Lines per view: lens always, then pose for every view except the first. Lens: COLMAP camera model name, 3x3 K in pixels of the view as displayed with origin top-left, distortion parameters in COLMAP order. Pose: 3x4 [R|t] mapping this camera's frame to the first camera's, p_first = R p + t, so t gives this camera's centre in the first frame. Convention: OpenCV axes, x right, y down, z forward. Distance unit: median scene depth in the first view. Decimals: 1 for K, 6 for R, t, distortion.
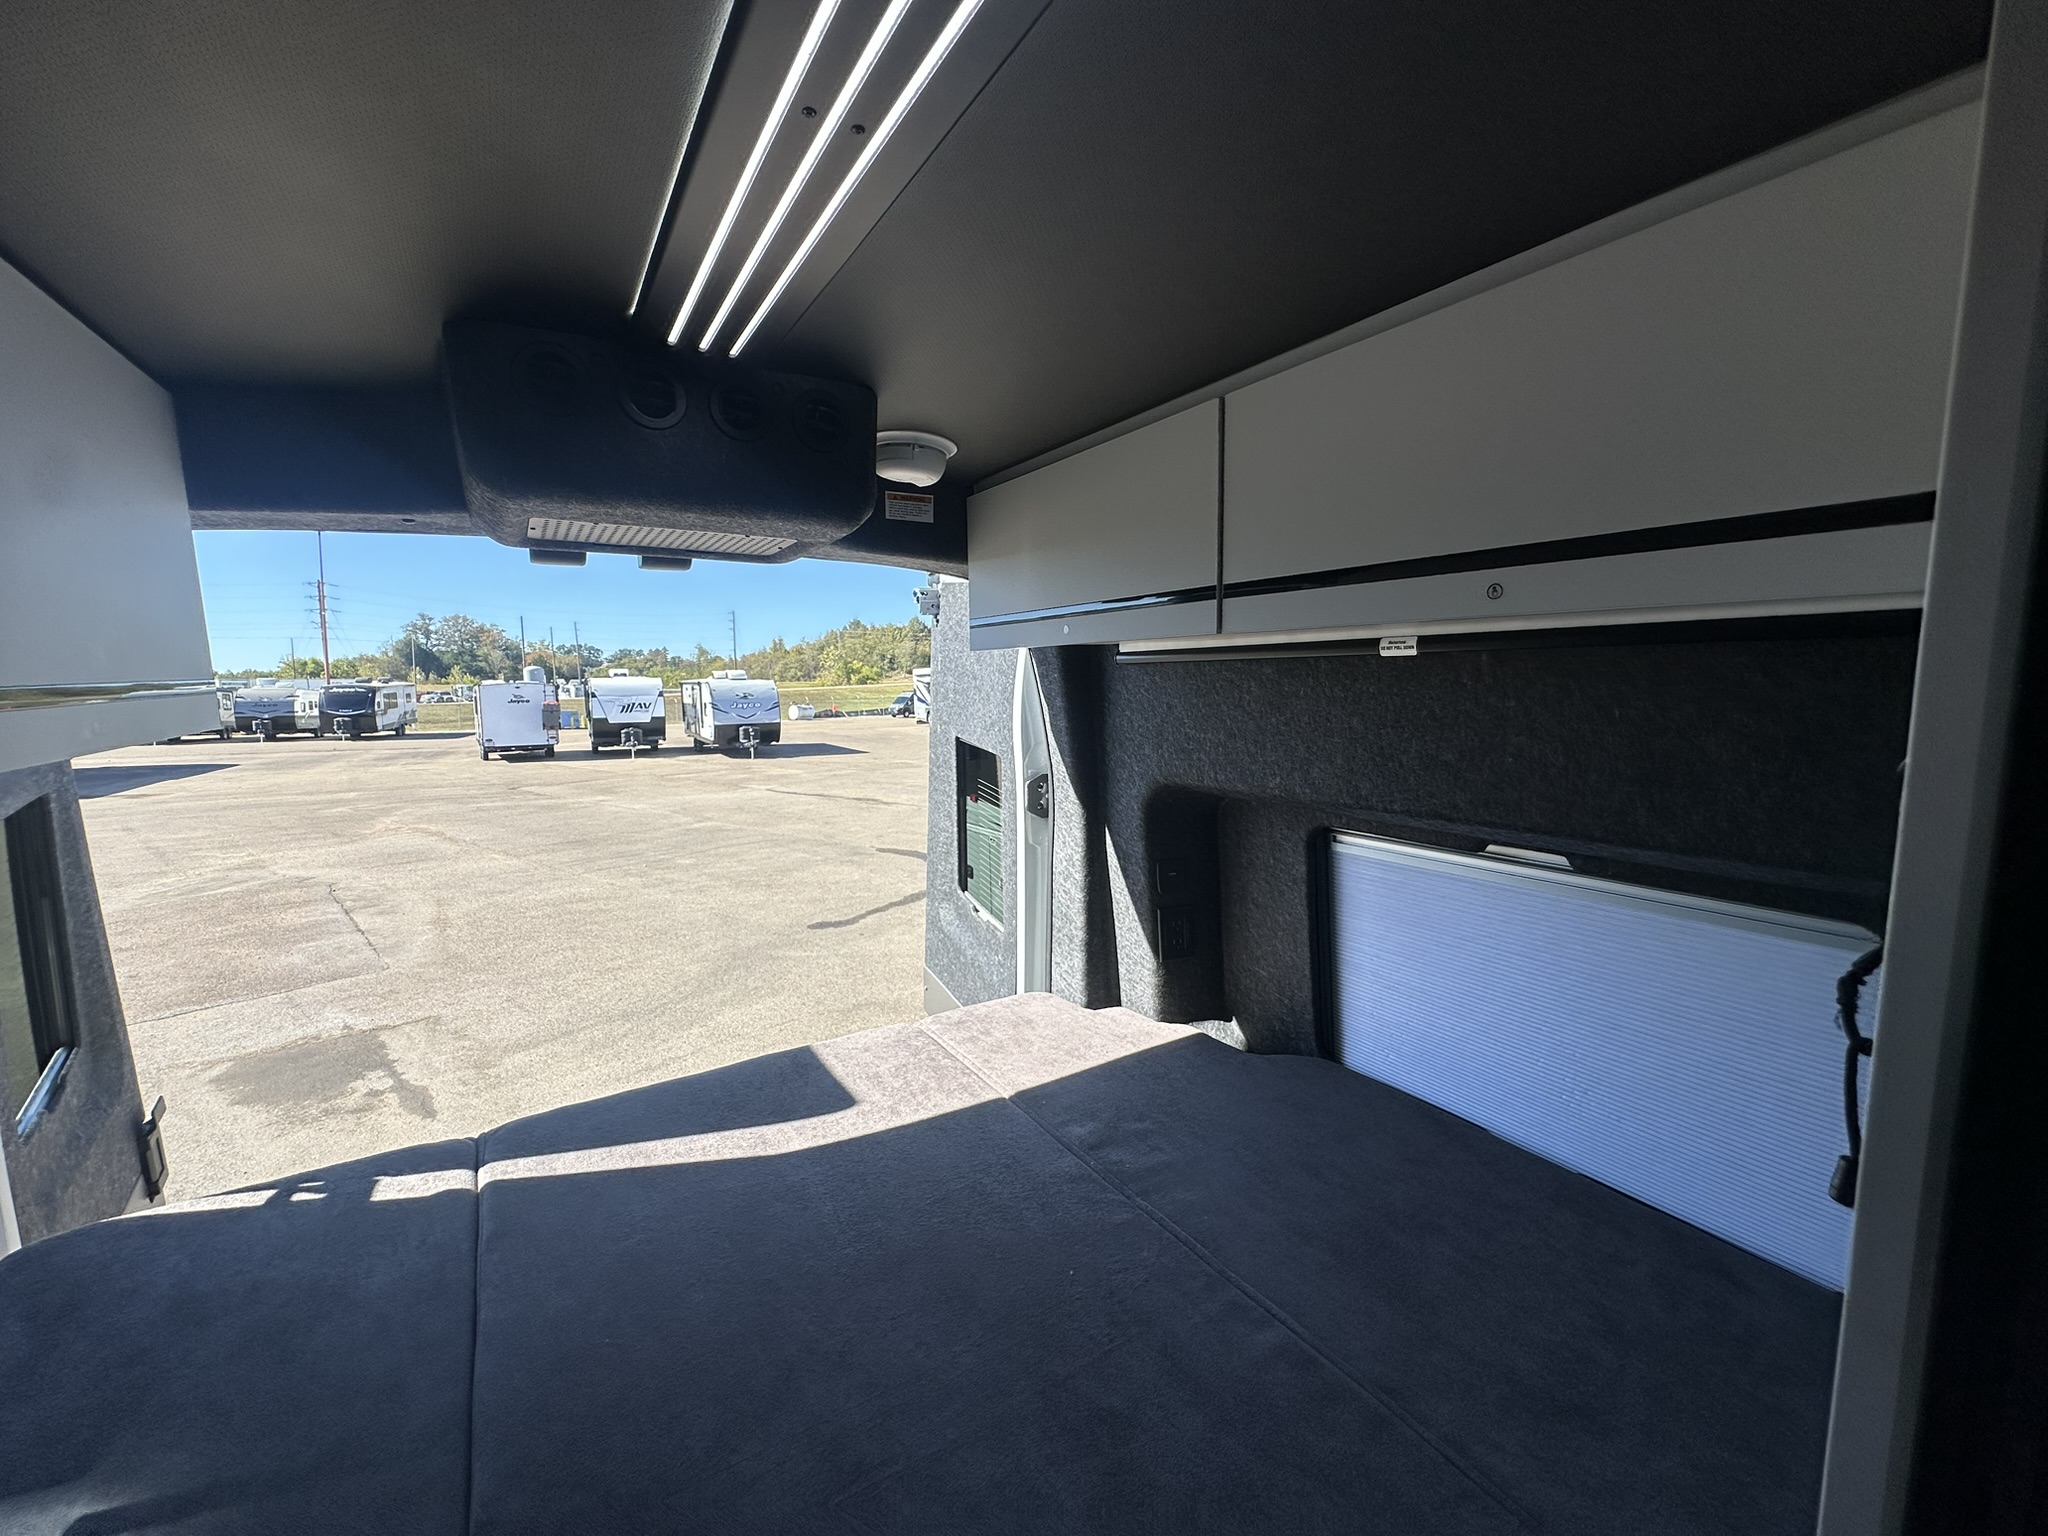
lens RADIAL K [[820.8, 0, 1023.1], [0, 820.8, 767.0], [0, 0, 1]] dist [-0.007300, 0.001700]
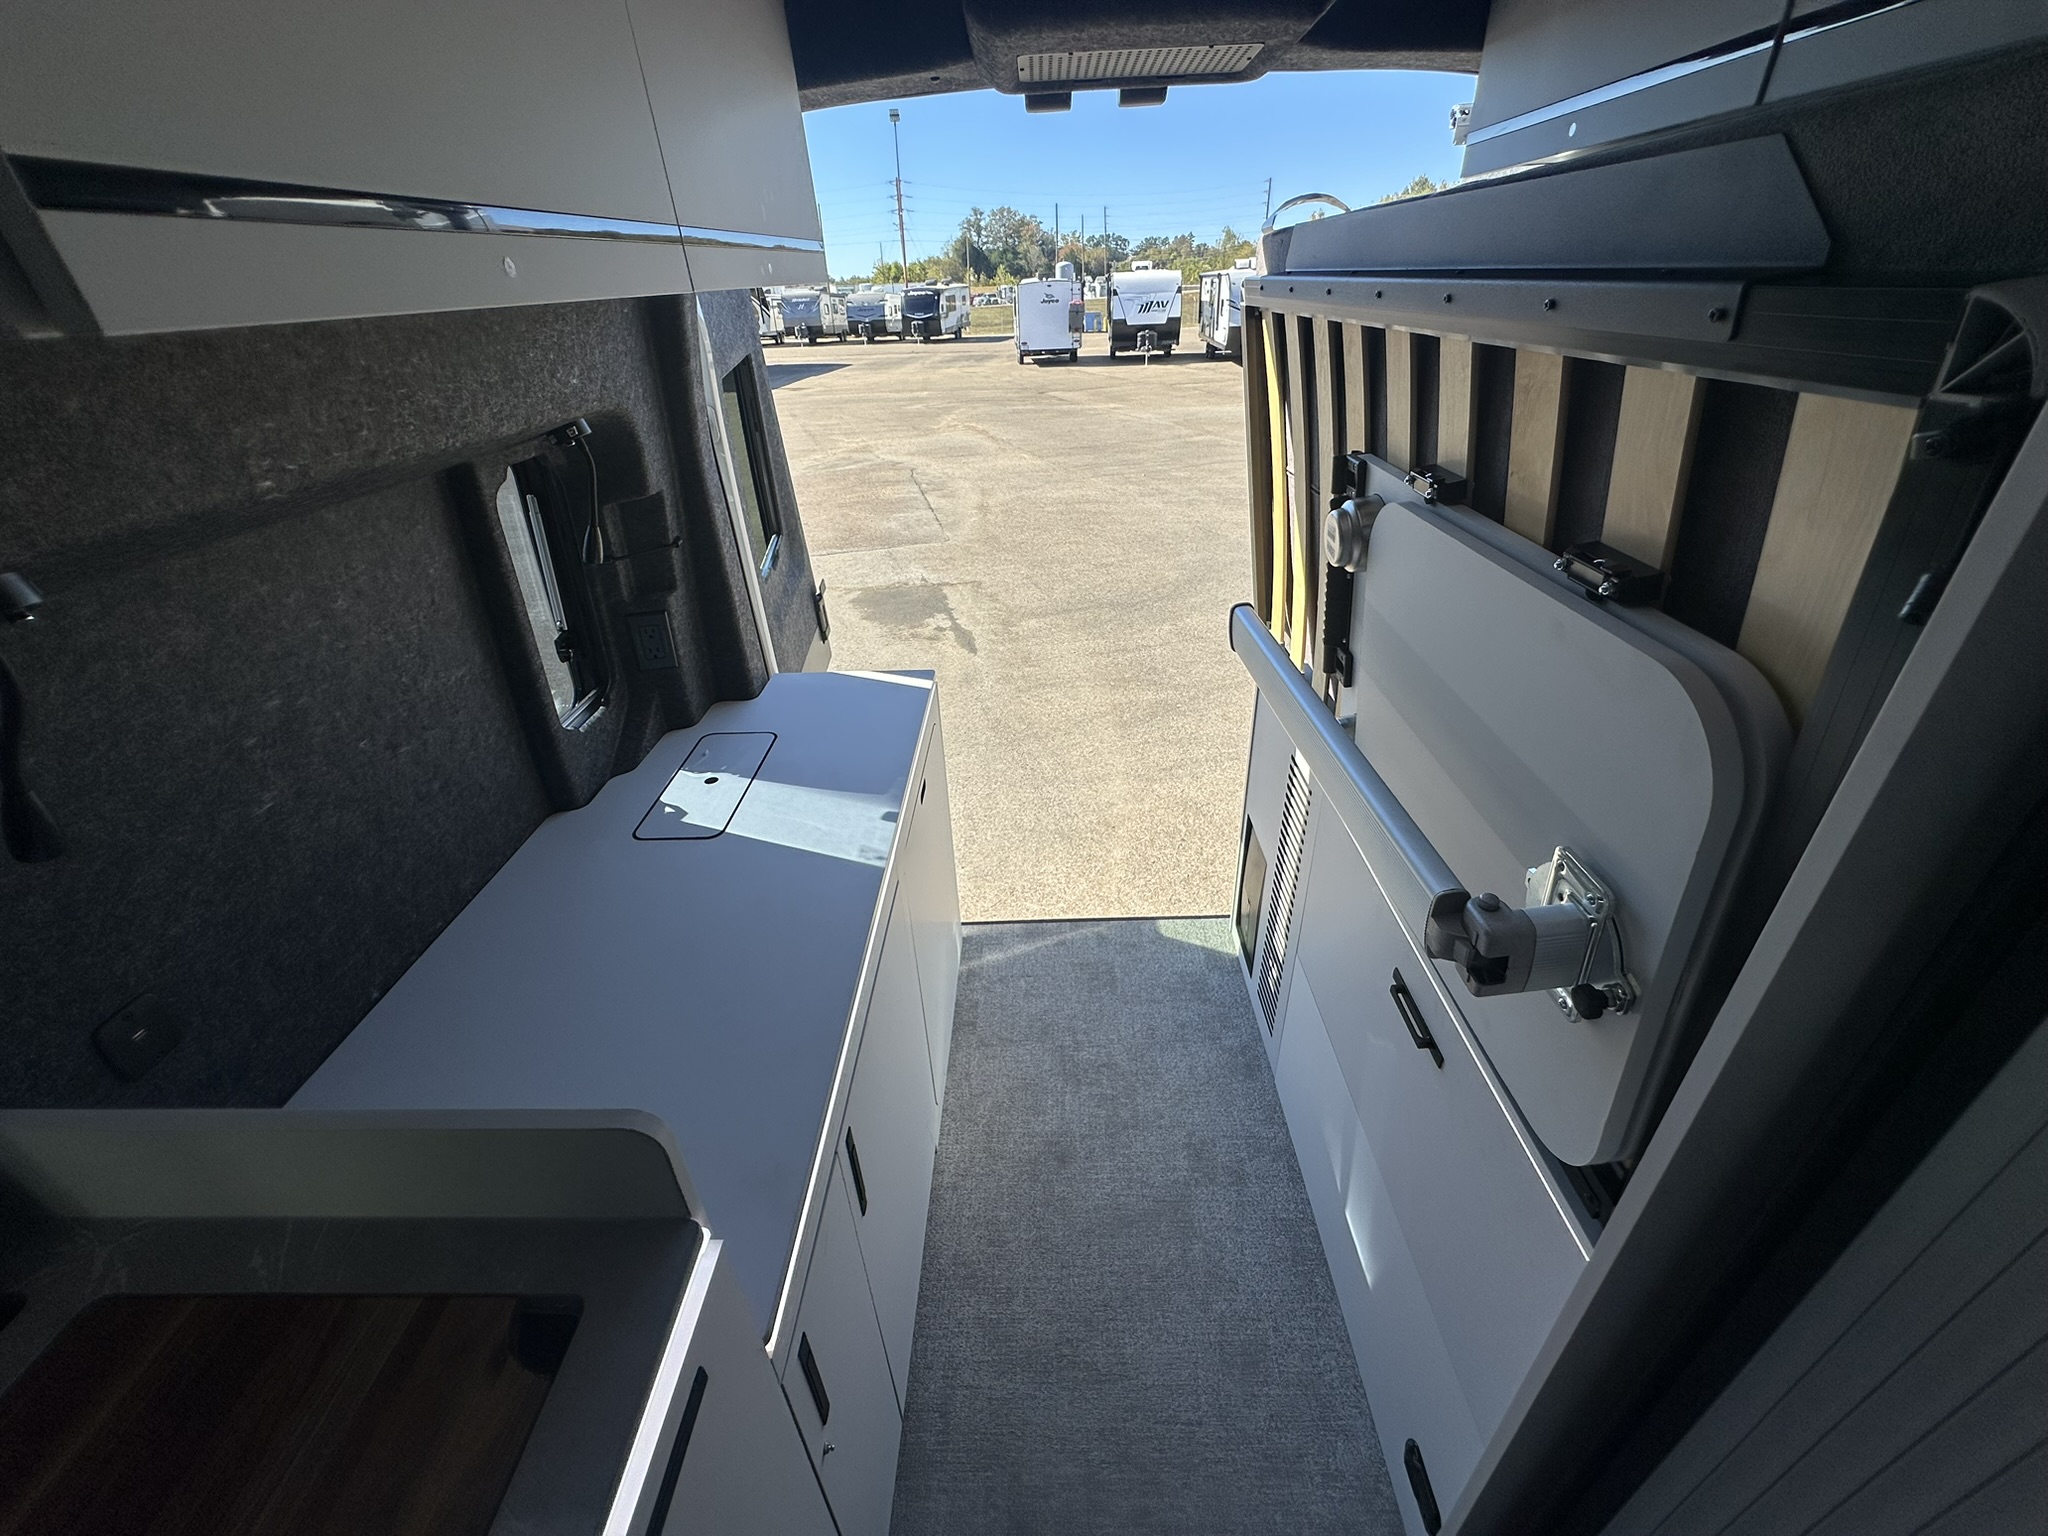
lens RADIAL K [[819.9, 0, 1023.5], [0, 819.9, 767.3], [0, 0, 1]] dist [-0.005811, 0.000822]
pose [[0.836066, 0.257234, -0.484586, 0.029371], [-0.025973, 0.900837, 0.433380, 0.012899], [0.548013, -0.349748, 0.759840, -0.026961]]
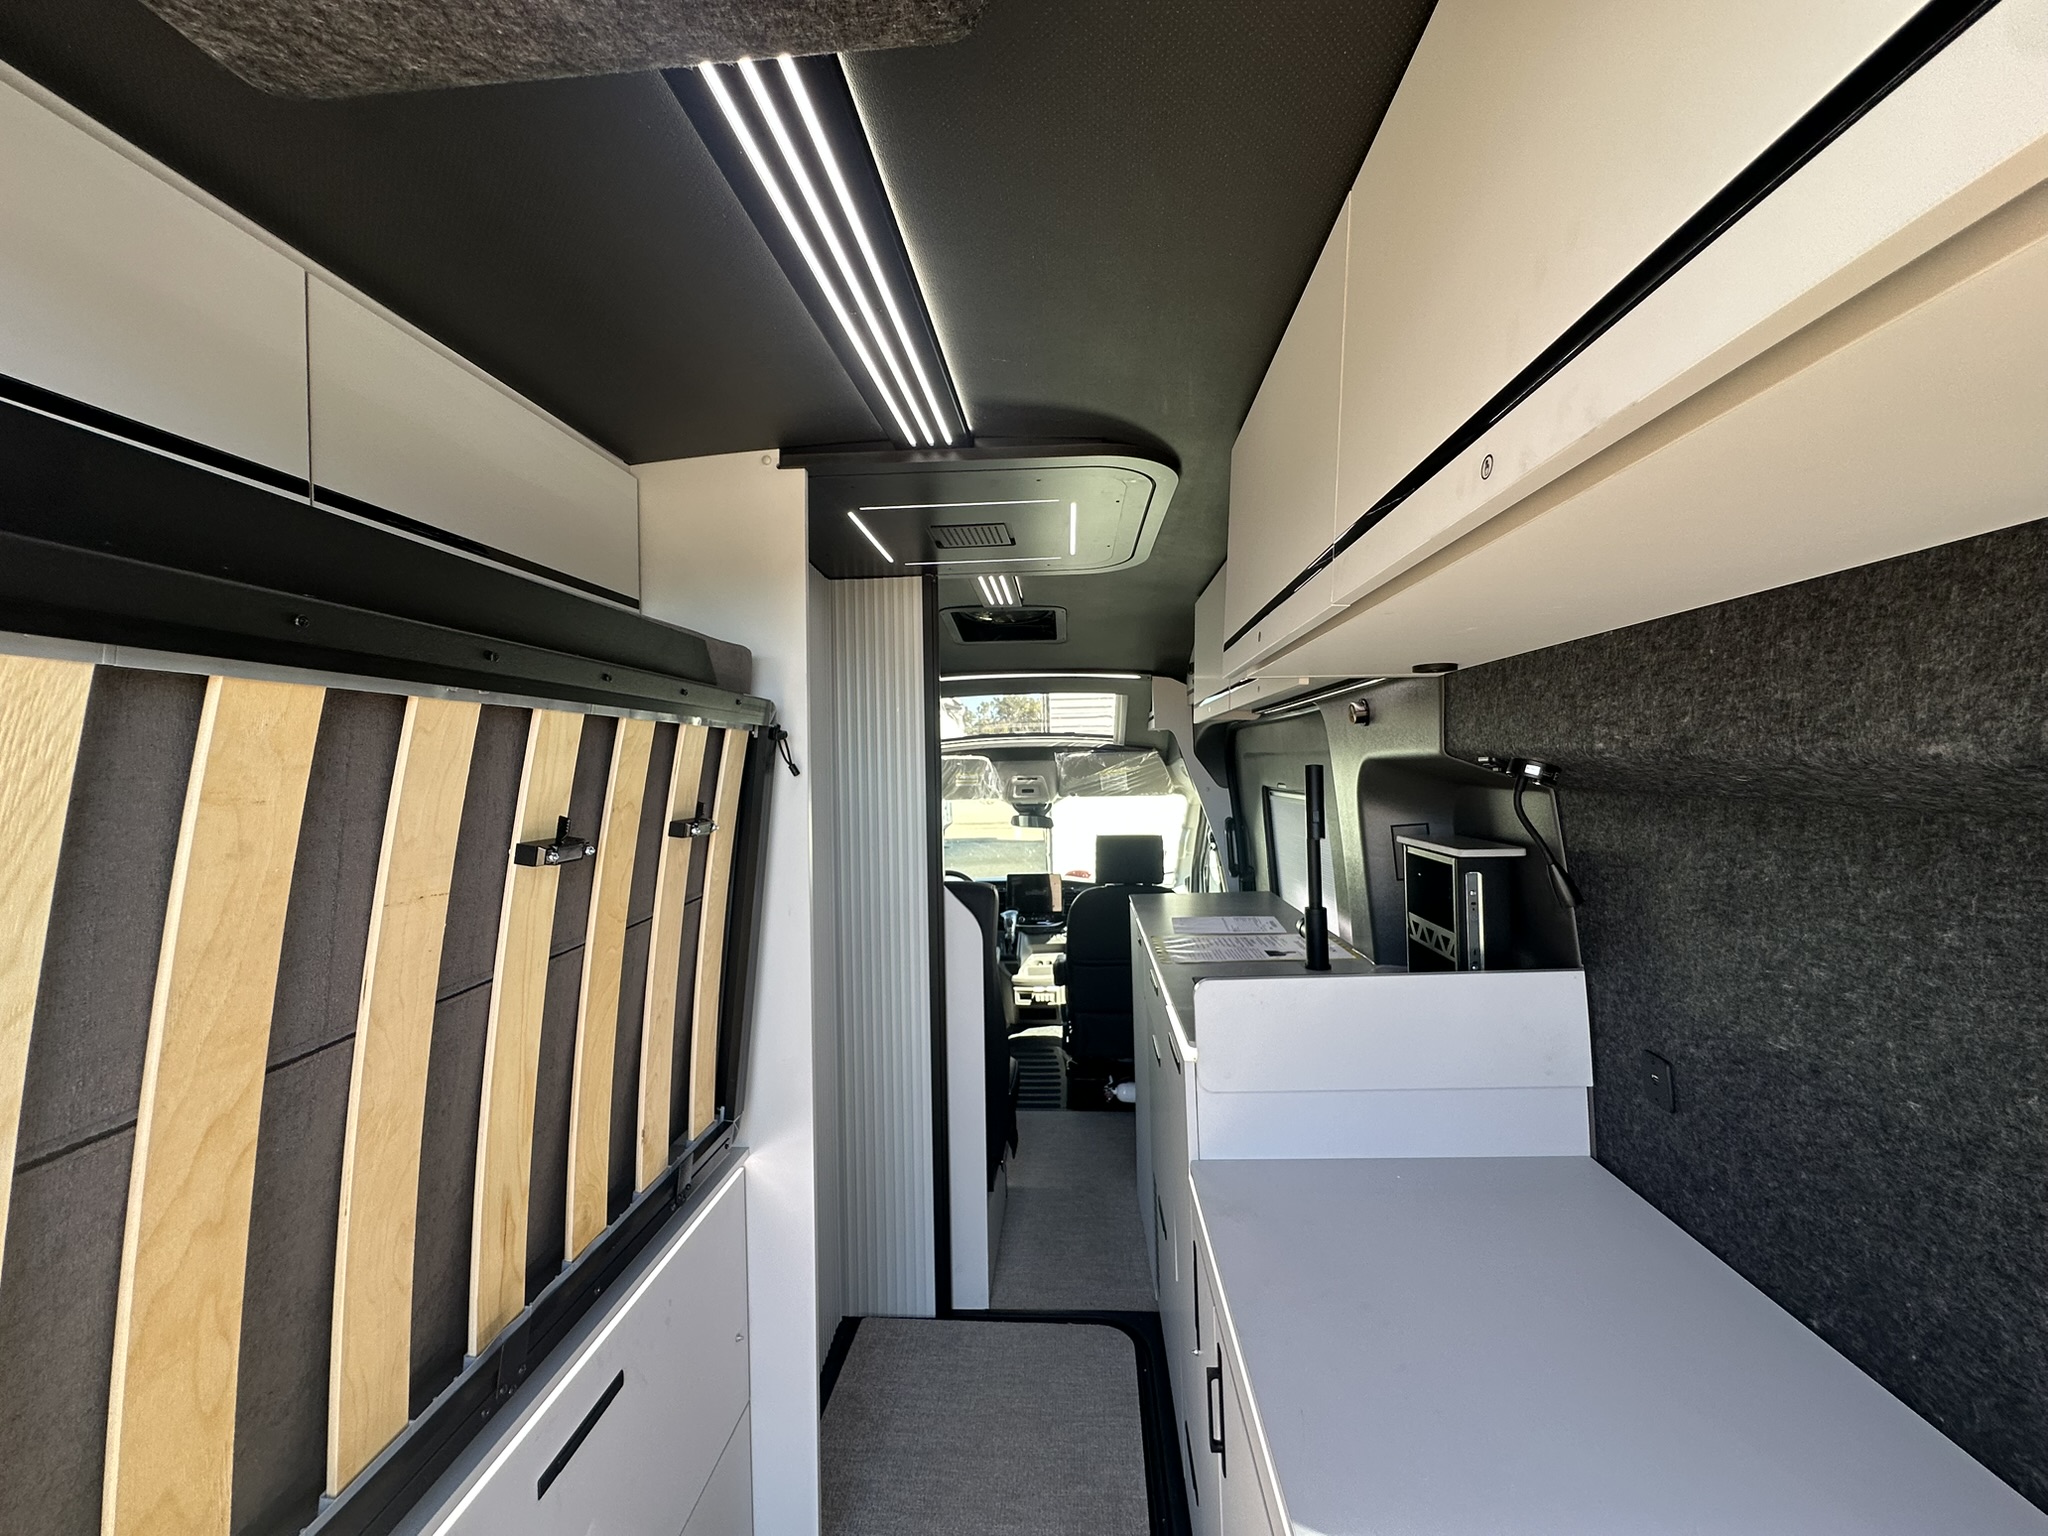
lens RADIAL K [[819.9, 0, 1023.5], [0, 819.9, 767.3], [0, 0, 1]] dist [-0.005811, 0.000822]
pose [[-0.804626, 0.021137, 0.593405, -0.129674], [0.095651, 0.990928, 0.094402, 0.009758], [-0.586027, 0.132718, -0.799349, 0.194491]]
